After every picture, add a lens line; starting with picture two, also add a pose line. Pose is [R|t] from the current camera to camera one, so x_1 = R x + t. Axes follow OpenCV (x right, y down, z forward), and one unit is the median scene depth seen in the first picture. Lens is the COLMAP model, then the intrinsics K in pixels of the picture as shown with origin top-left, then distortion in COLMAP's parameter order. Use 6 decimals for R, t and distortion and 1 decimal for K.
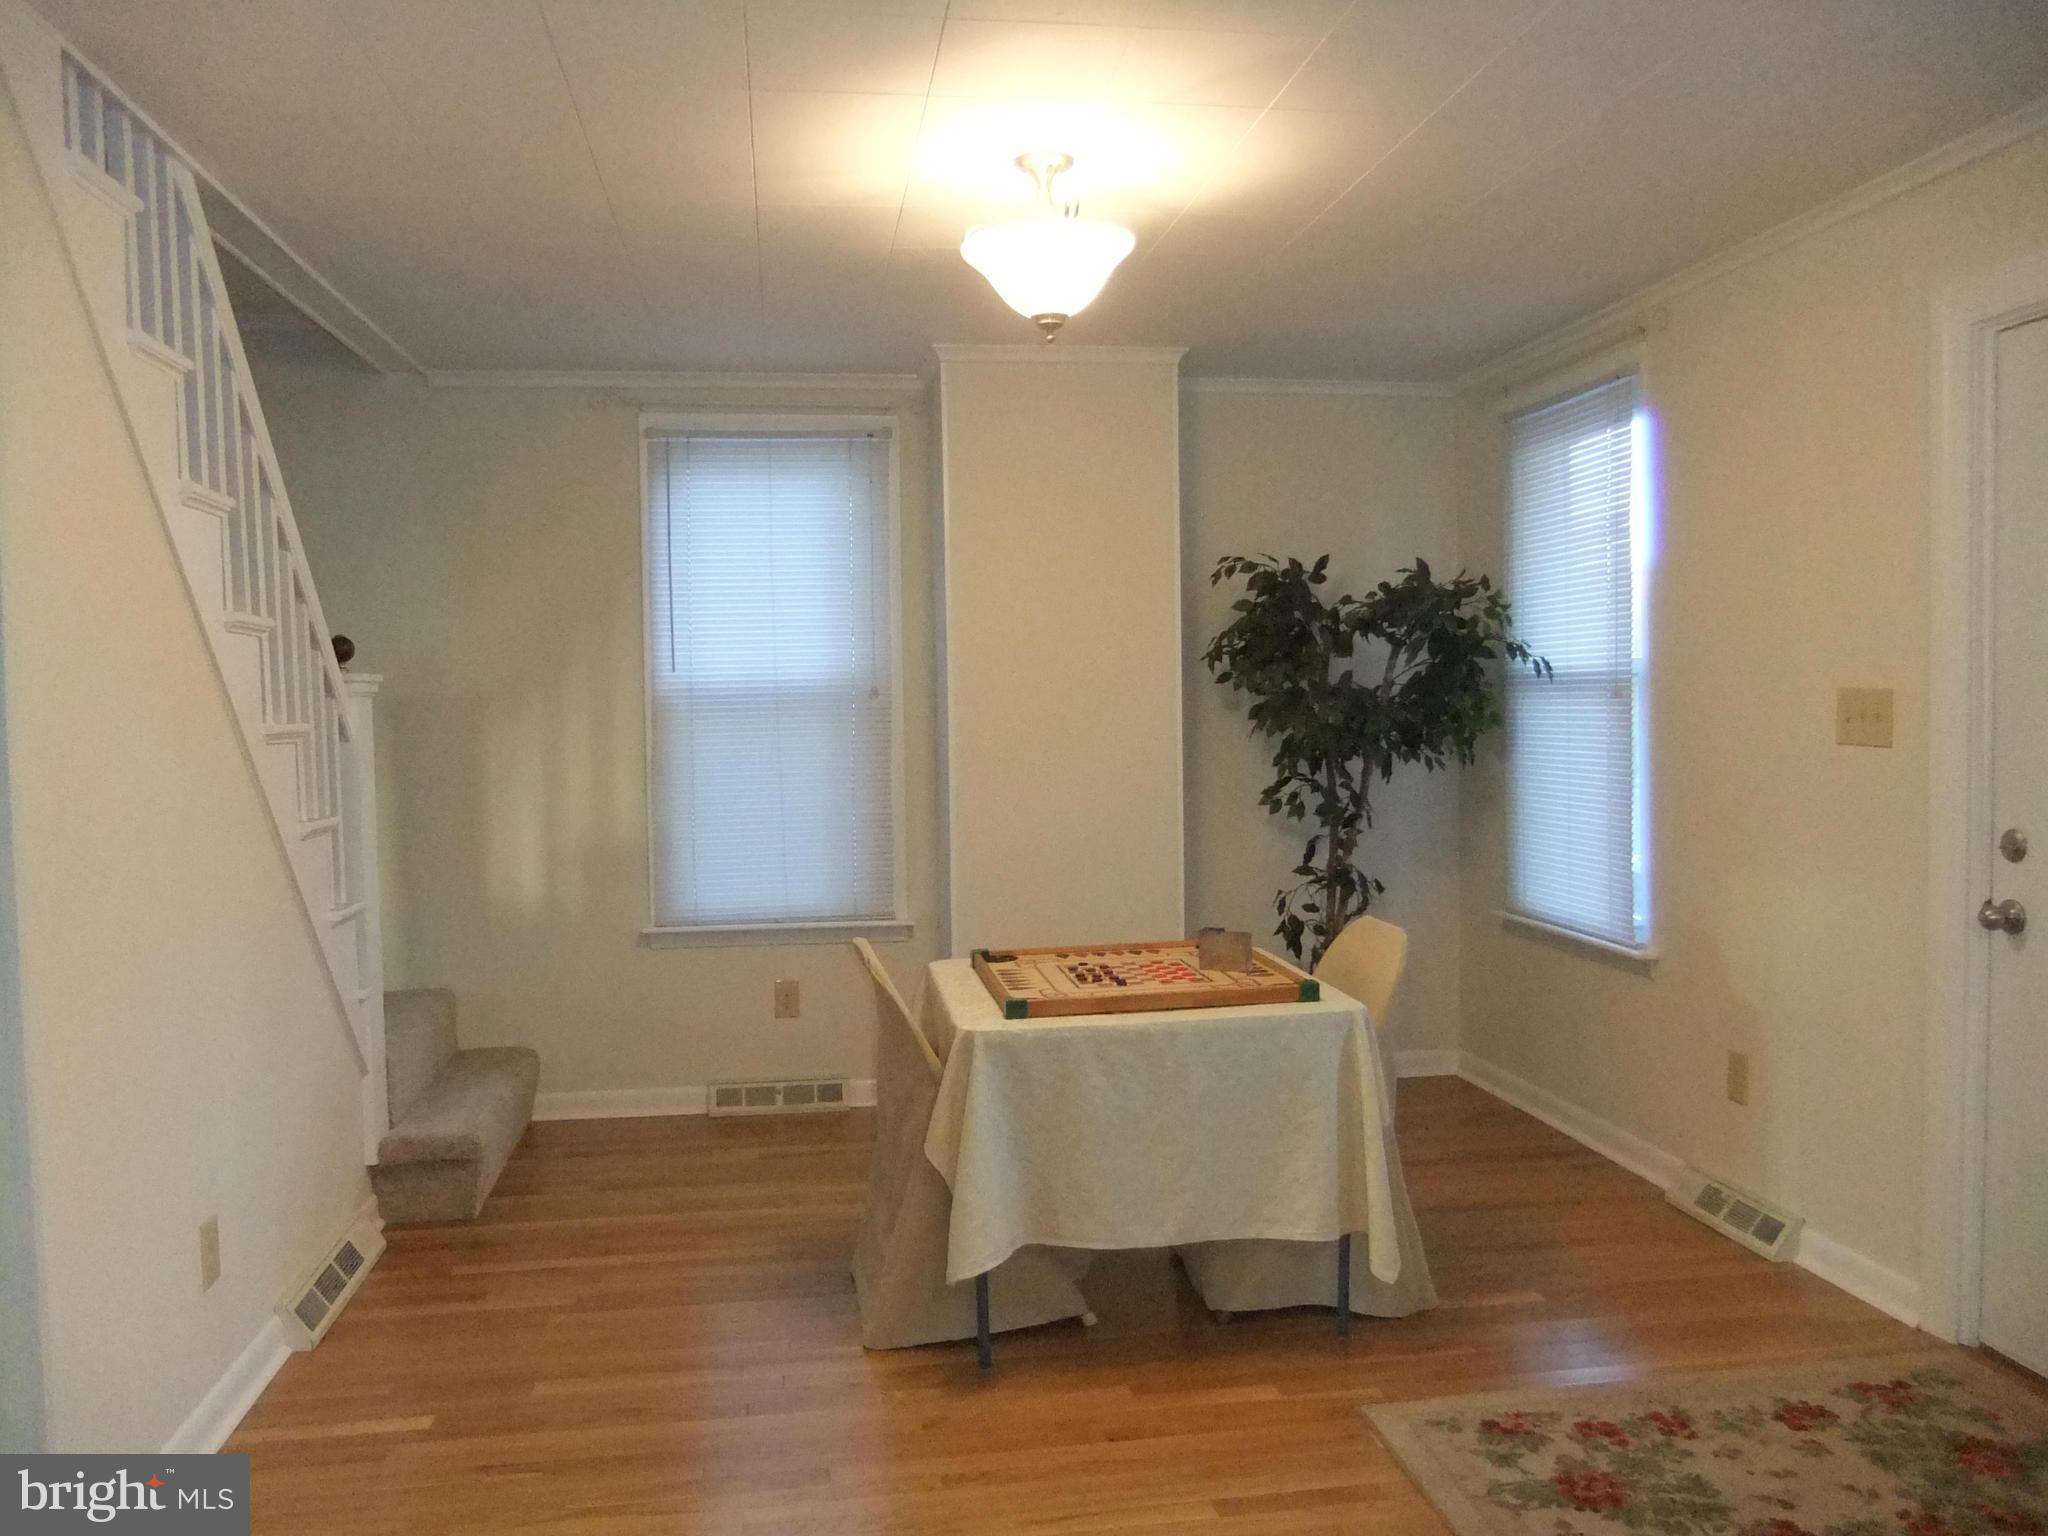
lens RADIAL K [[1579.3, 0, 1029.7], [0, 1579.3, 764.6], [0, 0, 1]] dist [-0.055749, 0.044182]
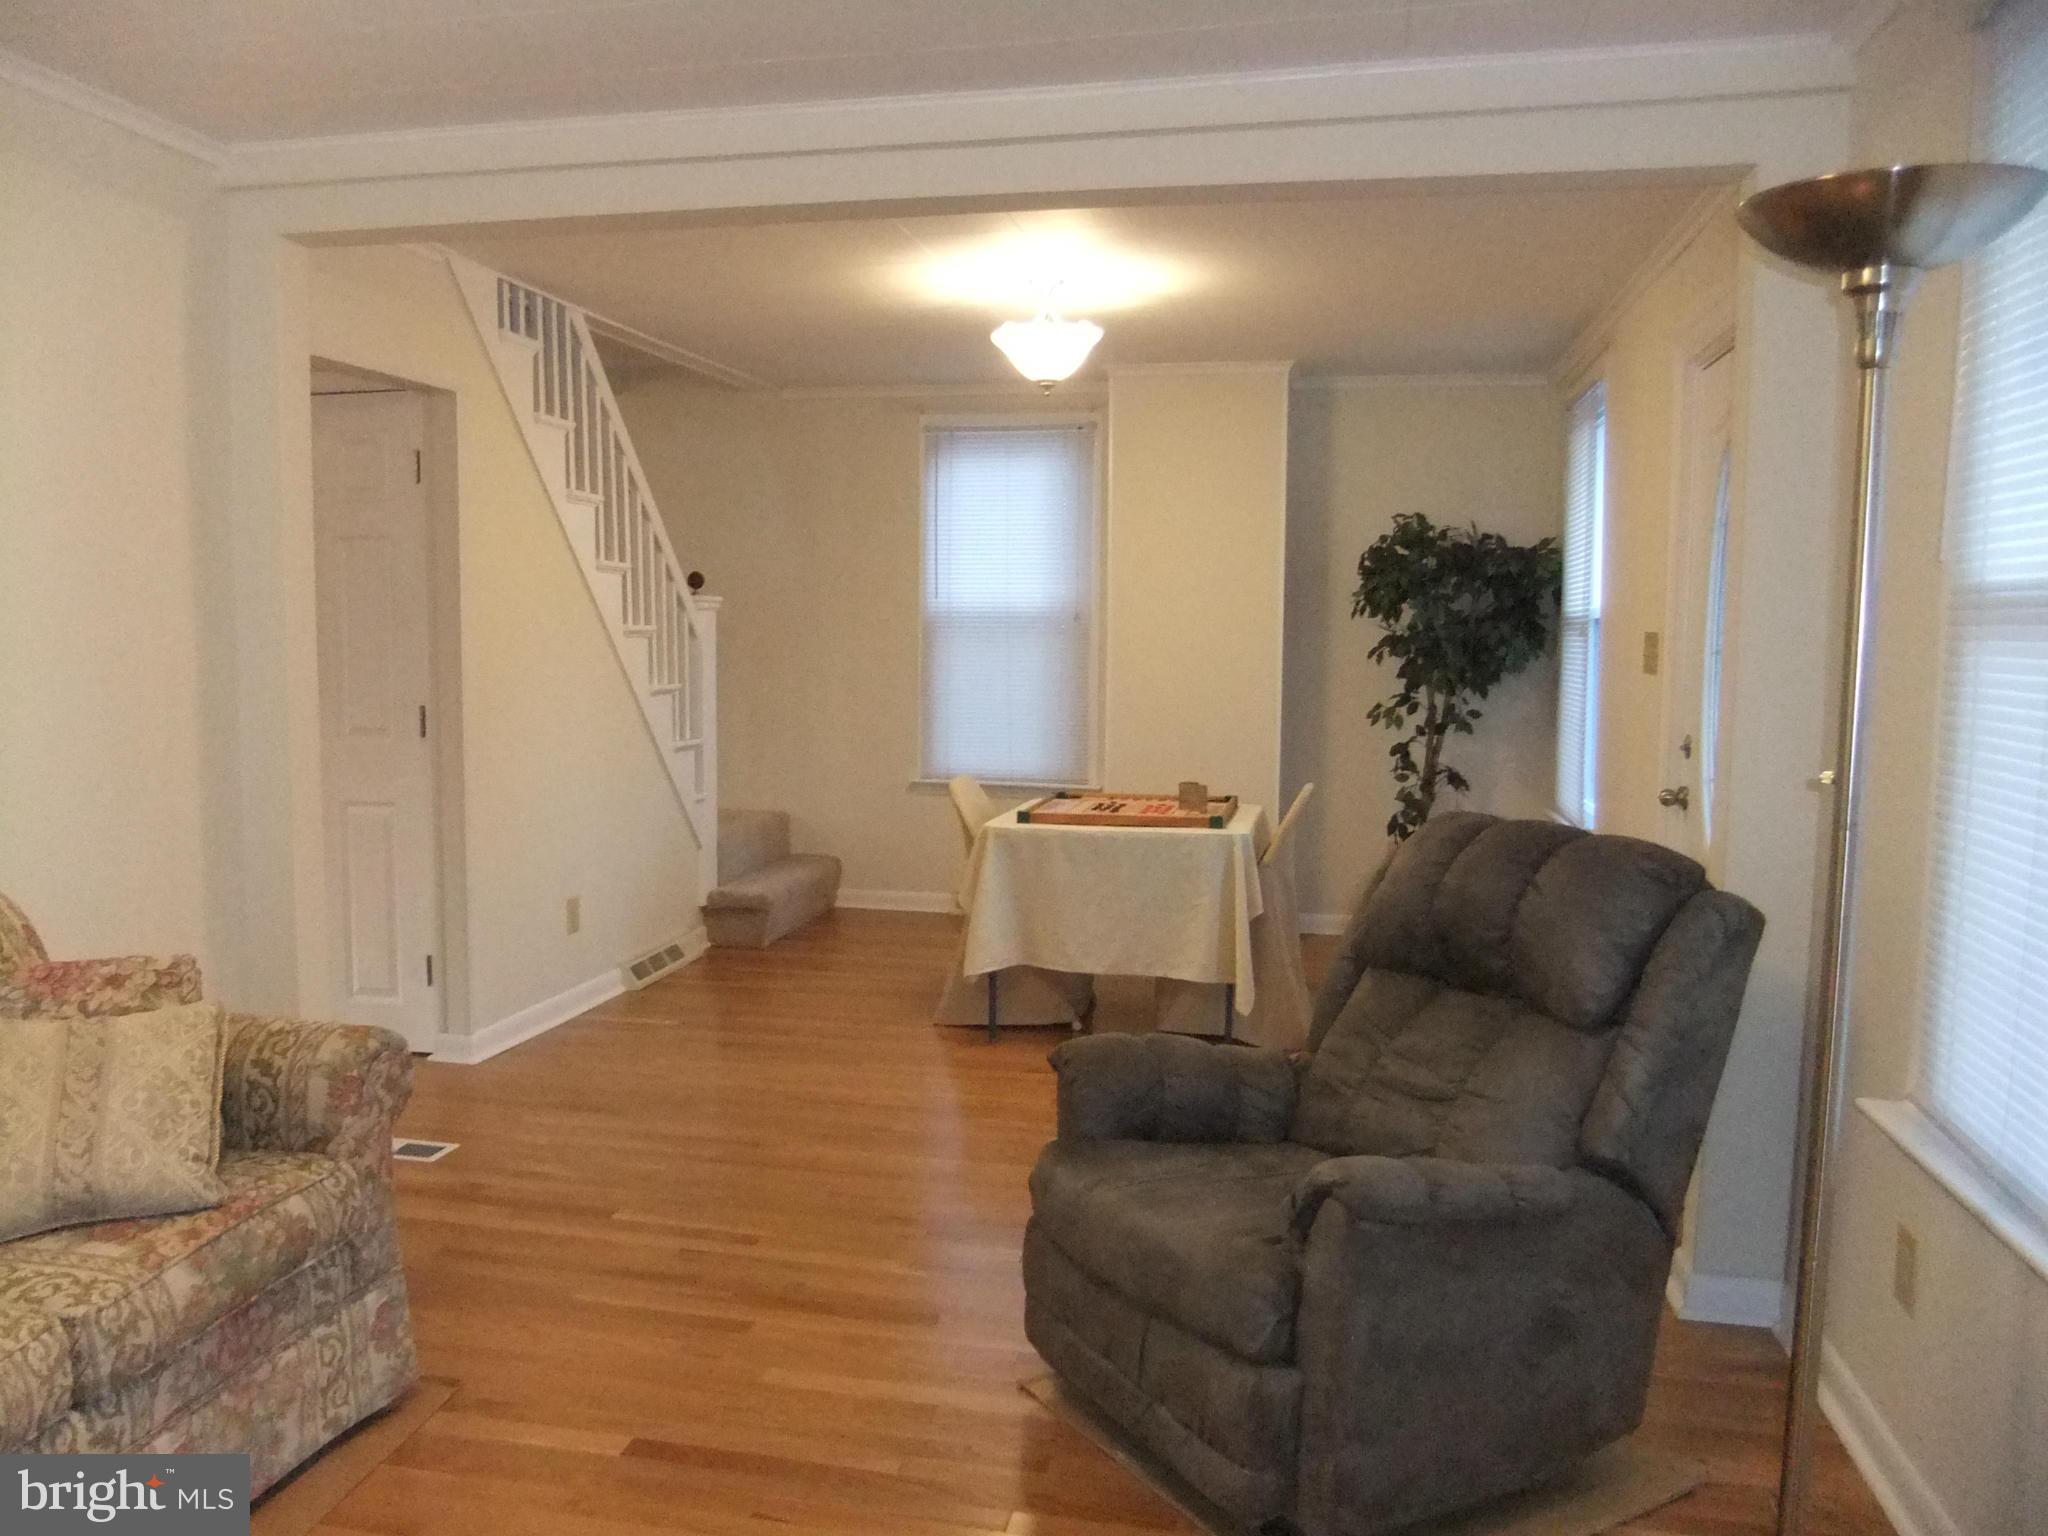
lens RADIAL K [[1579.3, 0, 1018.6], [0, 1579.3, 771.8], [0, 0, 1]] dist [-0.055749, 0.044182]
pose [[0.939921, 0.058478, -0.336346, 0.412877], [-0.041506, 0.997486, 0.057439, 0.014195], [0.338859, -0.040028, 0.939985, -0.393820]]
